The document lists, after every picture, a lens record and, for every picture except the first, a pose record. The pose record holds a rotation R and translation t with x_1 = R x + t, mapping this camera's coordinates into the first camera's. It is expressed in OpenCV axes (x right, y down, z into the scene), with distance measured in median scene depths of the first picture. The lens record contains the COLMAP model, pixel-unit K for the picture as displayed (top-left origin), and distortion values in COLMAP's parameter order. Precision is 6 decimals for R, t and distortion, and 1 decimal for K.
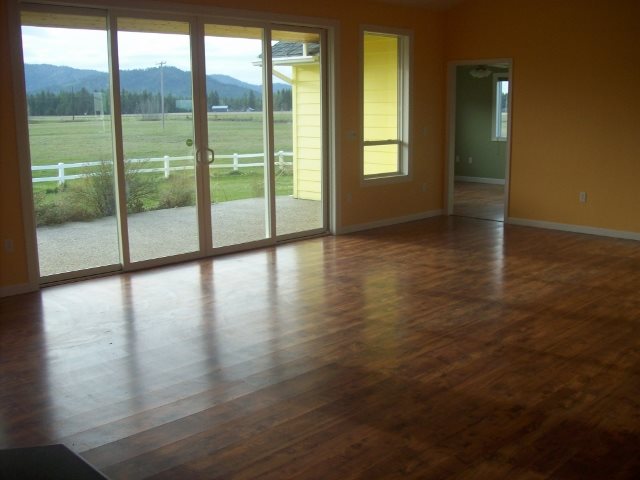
lens RADIAL K [[676.5, 0, 320.0], [0, 676.5, 240.0], [0, 0, 1]] dist [-0.190516, 0.173933]
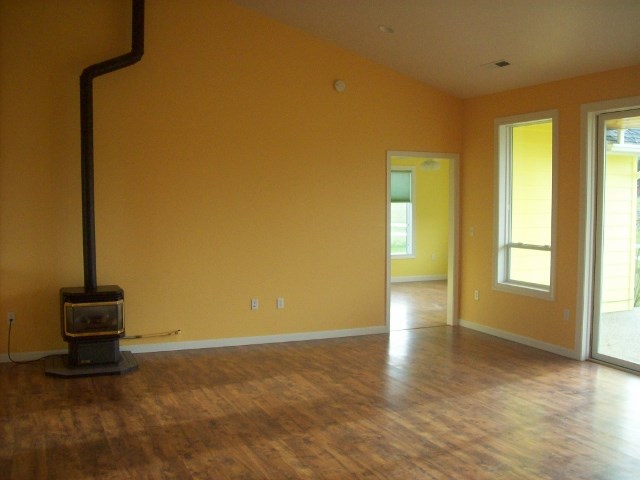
lens RADIAL K [[676.5, 0, 320.0], [0, 676.5, 240.0], [0, 0, 1]] dist [-0.190516, 0.173933]
pose [[-0.340561, 0.068799, -0.937702, 1.052052], [-0.179146, 0.974300, 0.136547, -0.271876], [0.922998, 0.214489, -0.319483, 1.207512]]
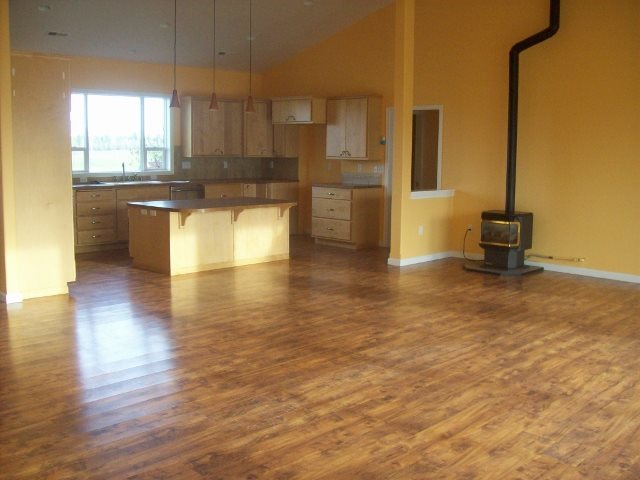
lens RADIAL K [[676.5, 0, 320.0], [0, 676.5, 240.0], [0, 0, 1]] dist [-0.190516, 0.173933]
pose [[-0.999474, 0.003331, -0.032246, 0.465763], [-0.007101, 0.948051, 0.318041, -0.423109], [0.031630, 0.318102, -0.947529, 2.182360]]
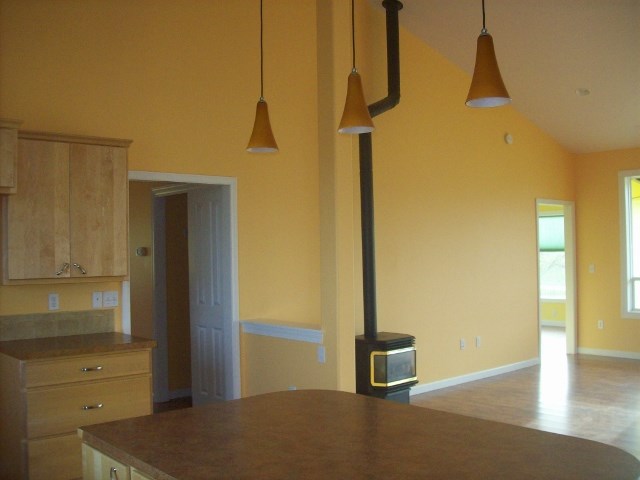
lens RADIAL K [[676.5, 0, 320.0], [0, 676.5, 240.0], [0, 0, 1]] dist [-0.190516, 0.173933]
pose [[-0.040743, -0.001156, -0.999169, 1.296806], [-0.176293, 0.984319, 0.006050, -0.060983], [0.983494, 0.176393, -0.040308, 0.181989]]
